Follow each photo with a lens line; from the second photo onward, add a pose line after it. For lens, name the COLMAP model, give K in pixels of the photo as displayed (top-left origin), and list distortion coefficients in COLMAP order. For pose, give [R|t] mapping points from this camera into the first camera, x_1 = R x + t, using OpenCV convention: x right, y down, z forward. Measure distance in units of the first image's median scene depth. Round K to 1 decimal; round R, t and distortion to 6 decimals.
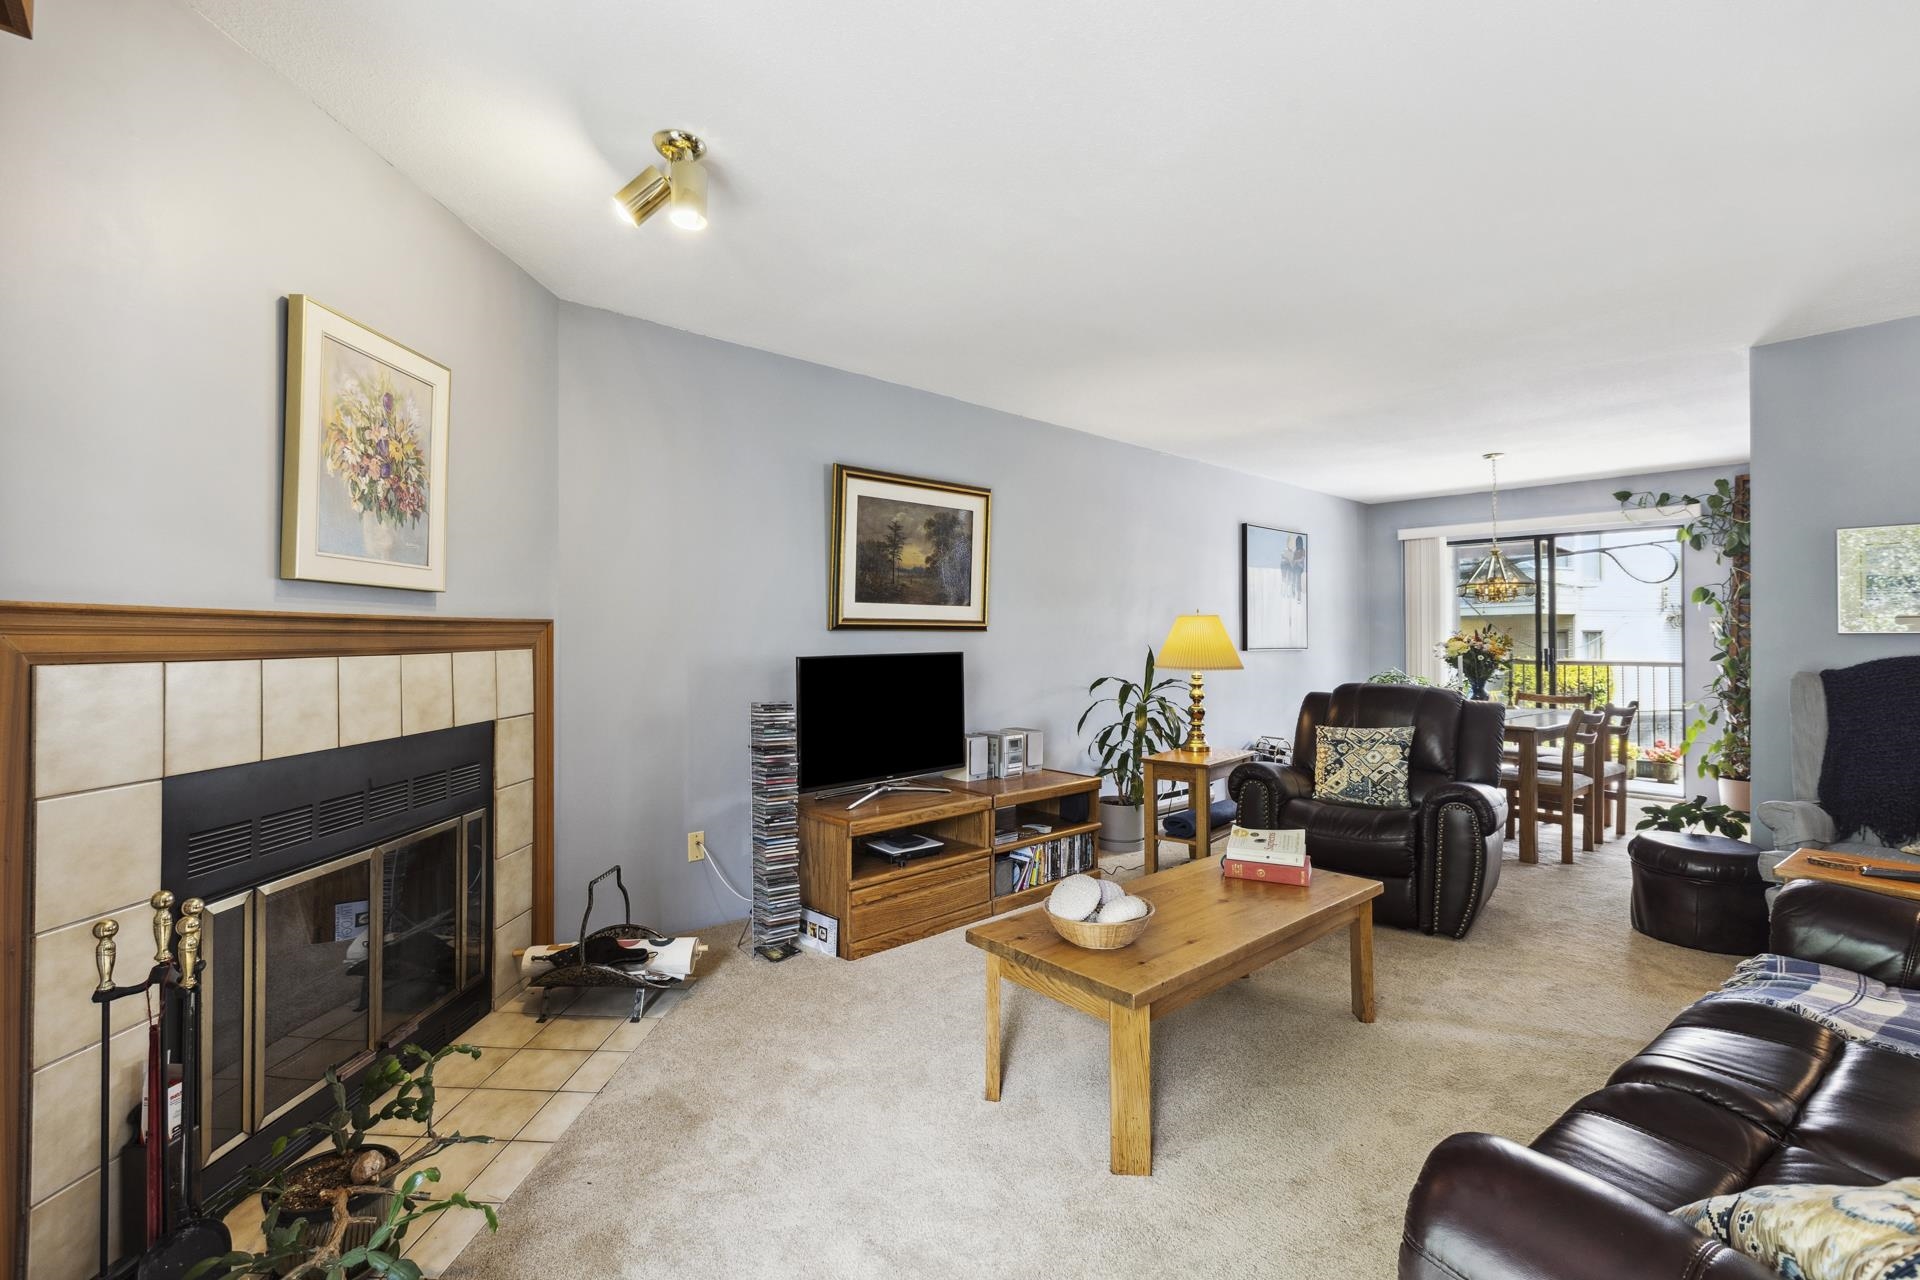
lens RADIAL K [[857.3, 0, 954.1], [0, 857.3, 626.1], [0, 0, 1]] dist [0.000831, 0.000126]
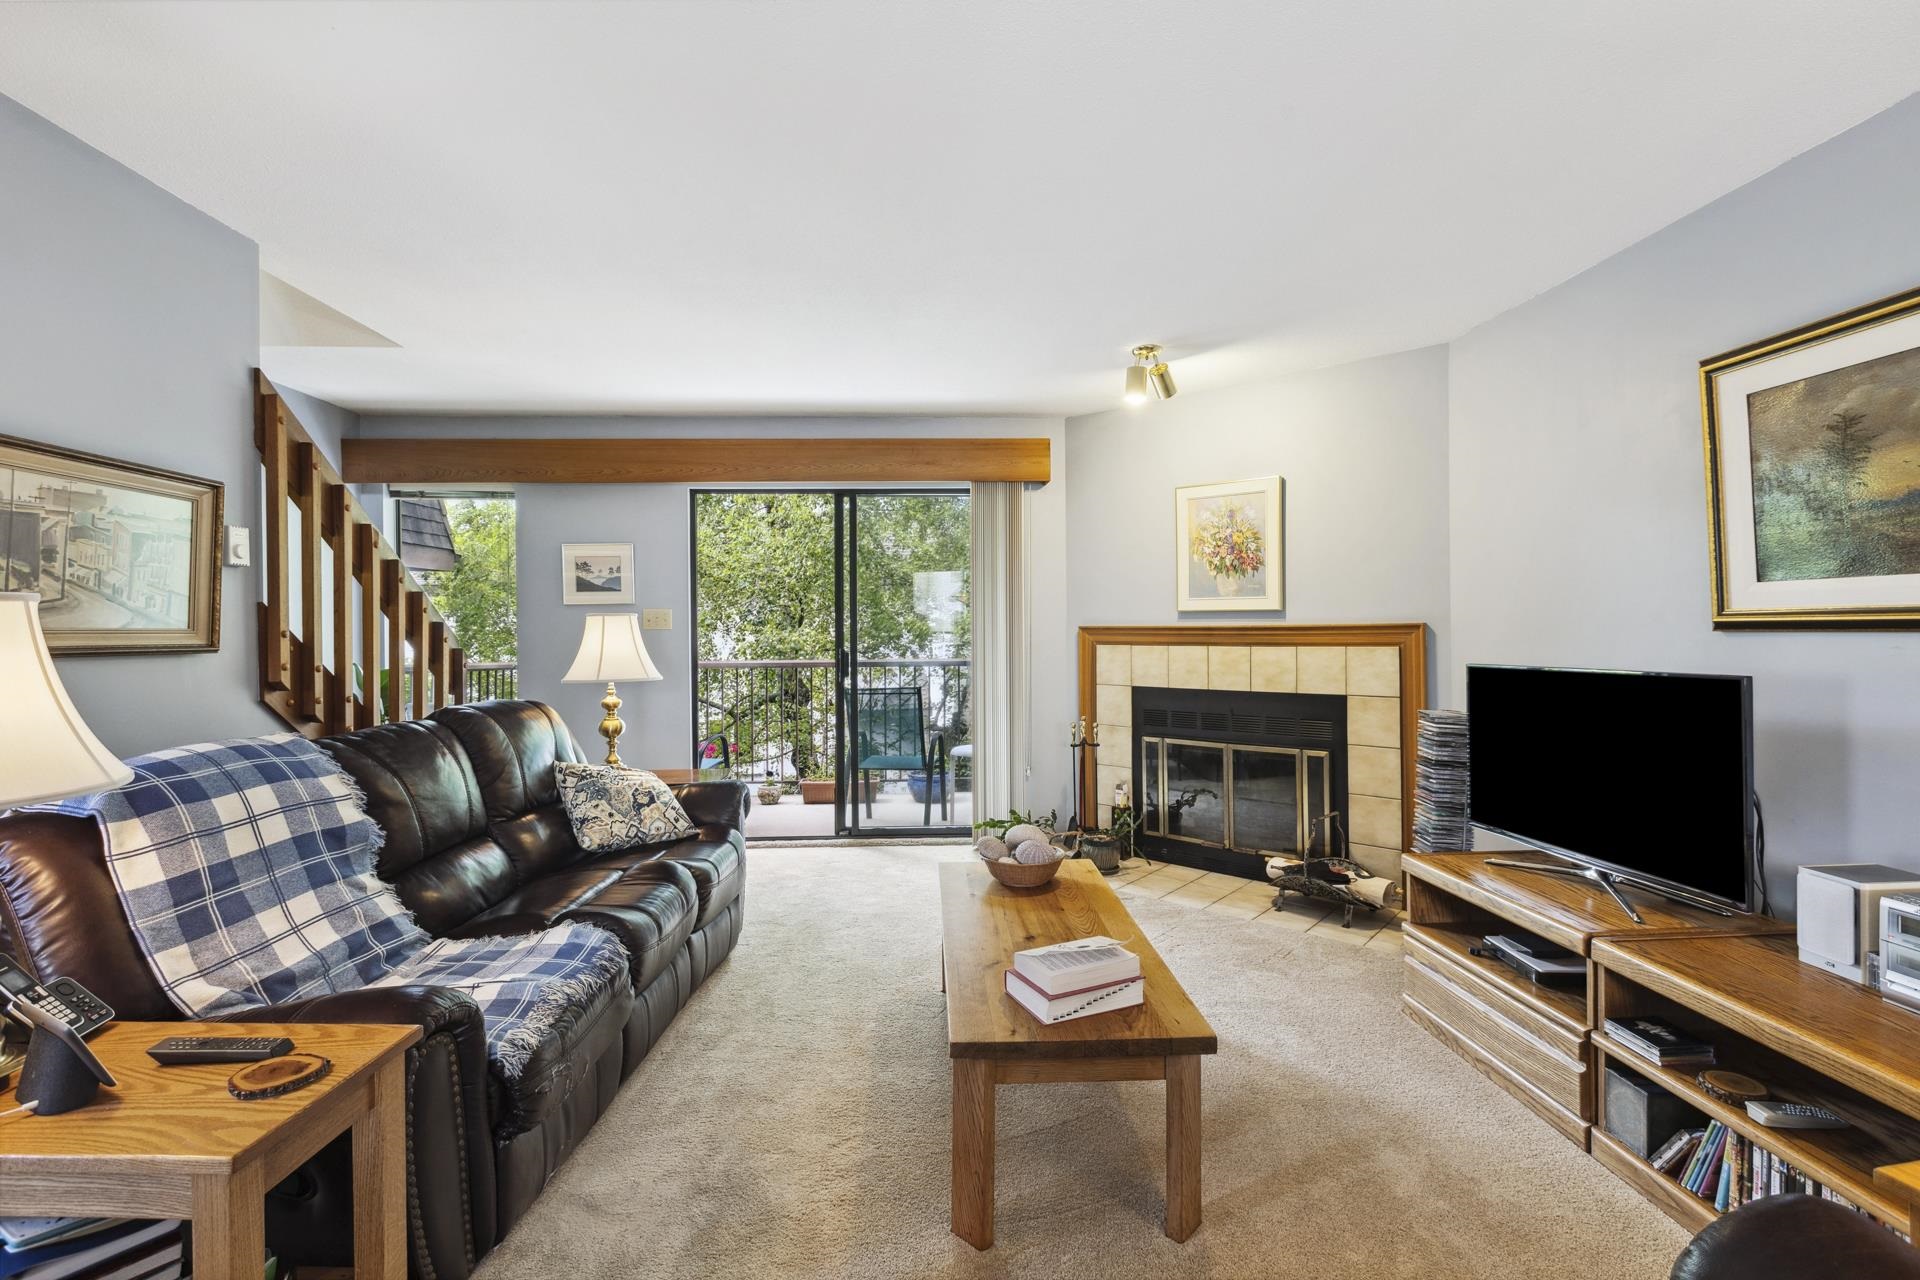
lens RADIAL K [[852.1, 0, 953.7], [0, 852.1, 627.0], [0, 0, 1]] dist [0.001472, -0.000213]
pose [[-0.637231, 0.002305, -0.770669, 0.673850], [0.014336, 0.999858, -0.008864, -0.000534], [0.770539, -0.016697, -0.637174, 0.967323]]
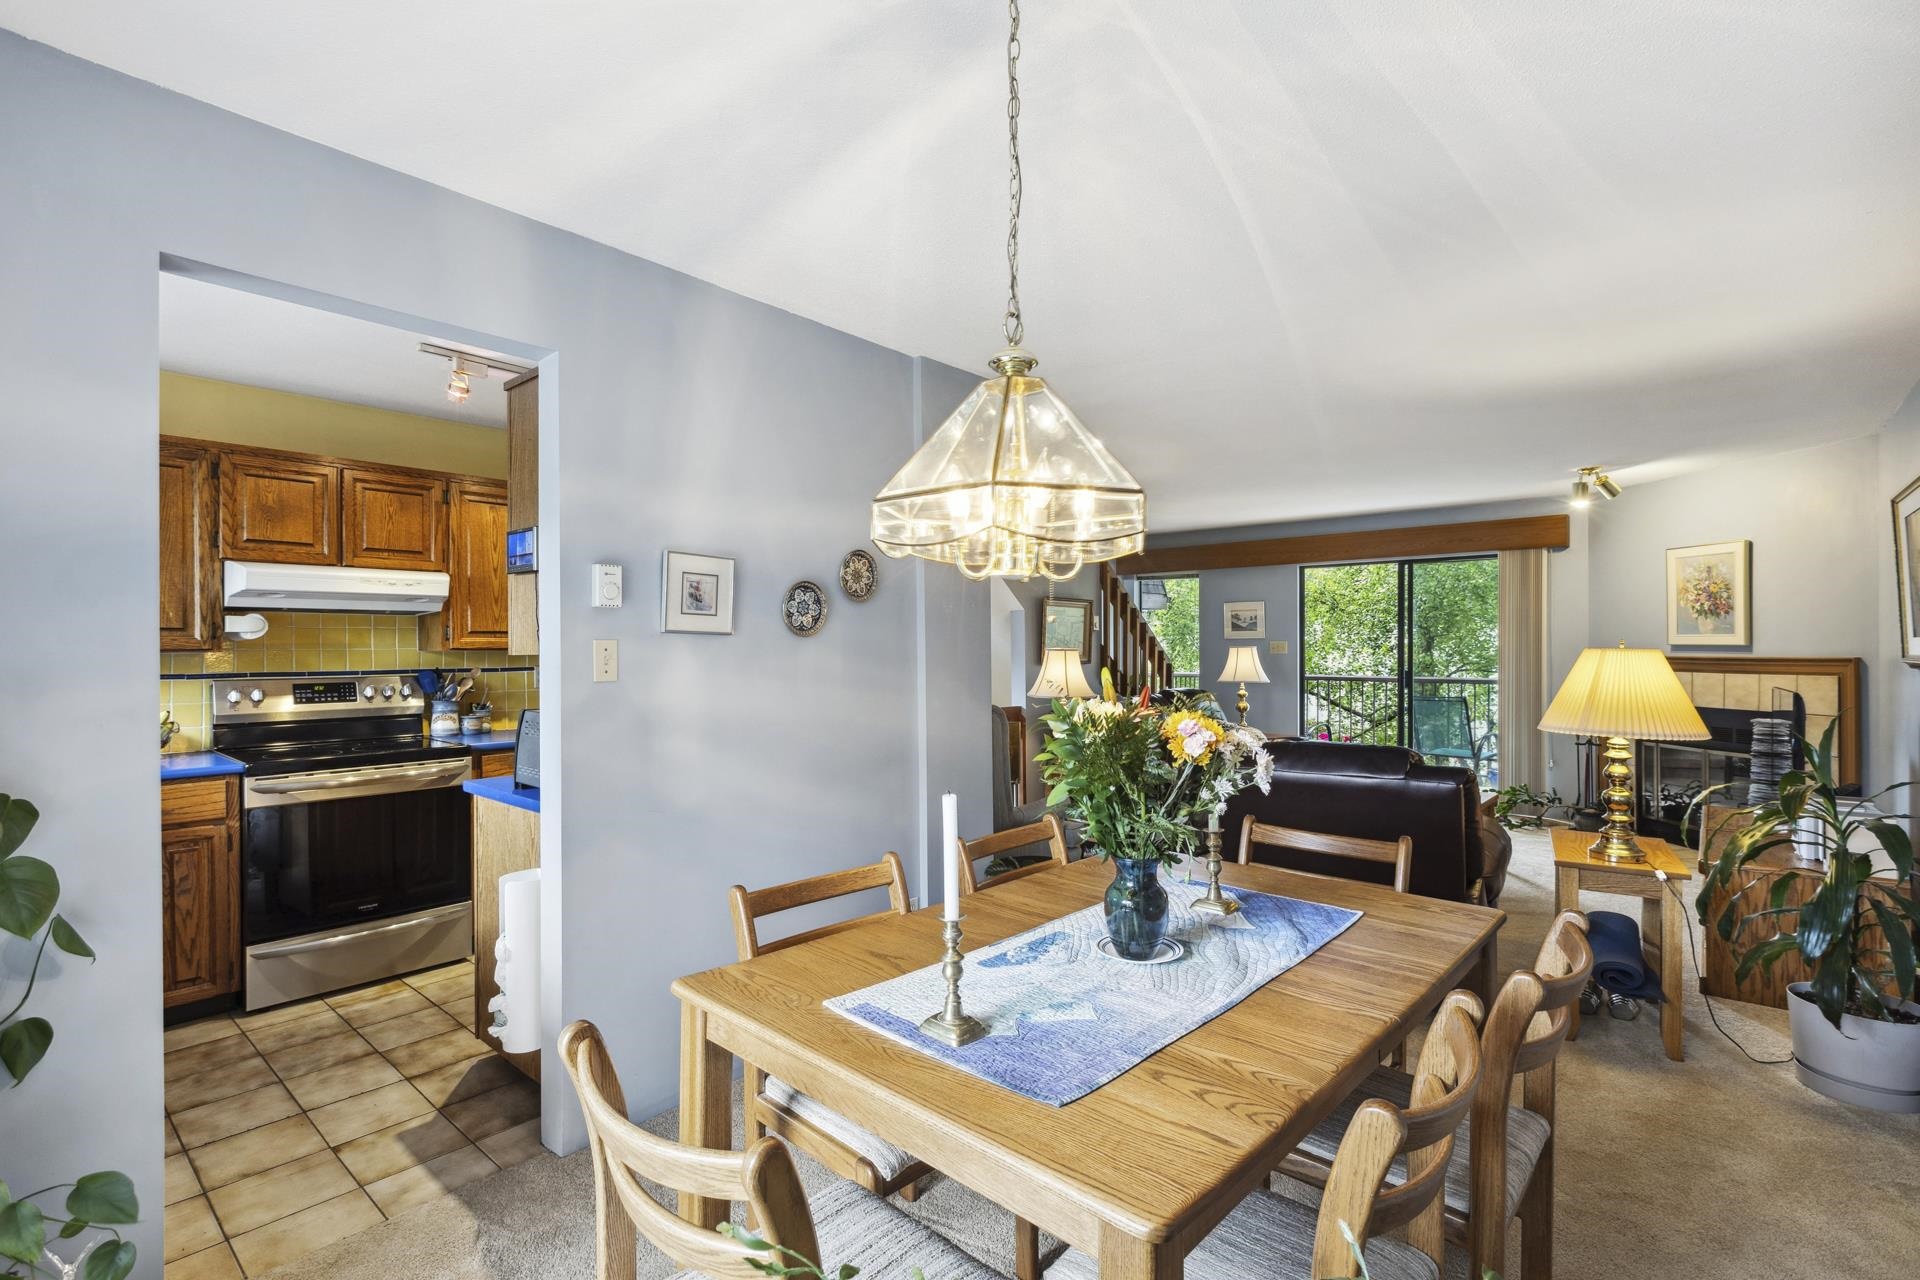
lens RADIAL K [[887.6, 0, 951.7], [0, 887.6, 647.3], [0, 0, 1]] dist [0.002535, -0.000191]
pose [[-0.993561, -0.000126, -0.113296, 0.995433], [0.000961, 0.999954, -0.009539, -0.009600], [0.113292, -0.009587, -0.993516, 1.832599]]
